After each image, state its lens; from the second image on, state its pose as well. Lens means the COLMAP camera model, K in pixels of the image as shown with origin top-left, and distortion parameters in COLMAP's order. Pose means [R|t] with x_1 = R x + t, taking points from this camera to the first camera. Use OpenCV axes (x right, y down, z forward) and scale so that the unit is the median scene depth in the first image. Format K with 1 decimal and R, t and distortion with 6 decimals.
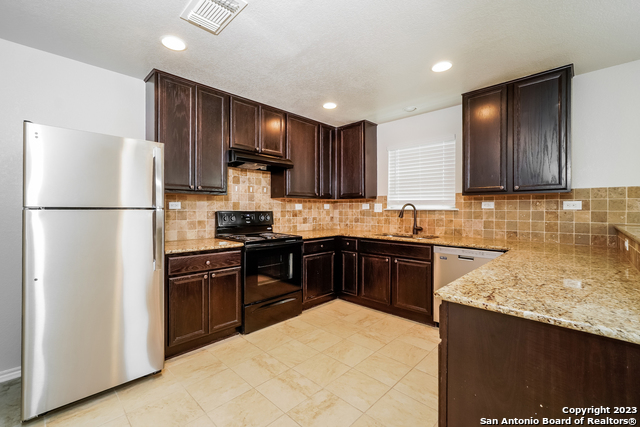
lens RADIAL K [[280.5, 0, 316.7], [0, 280.5, 209.2], [0, 0, 1]] dist [0.001314, 0.000238]
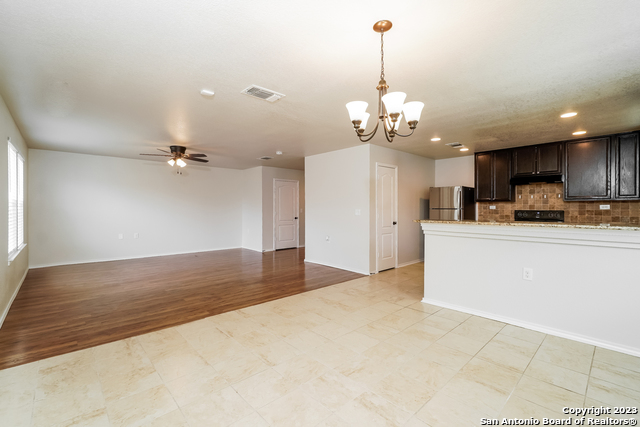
lens RADIAL K [[280.5, 0, 316.7], [0, 280.5, 209.2], [0, 0, 1]] dist [0.001314, 0.000238]
pose [[-0.065448, 0.004264, -0.997847, 1.377422], [0.001163, 0.999991, 0.004197, -0.007179], [0.997855, -0.000886, -0.065453, -0.163871]]
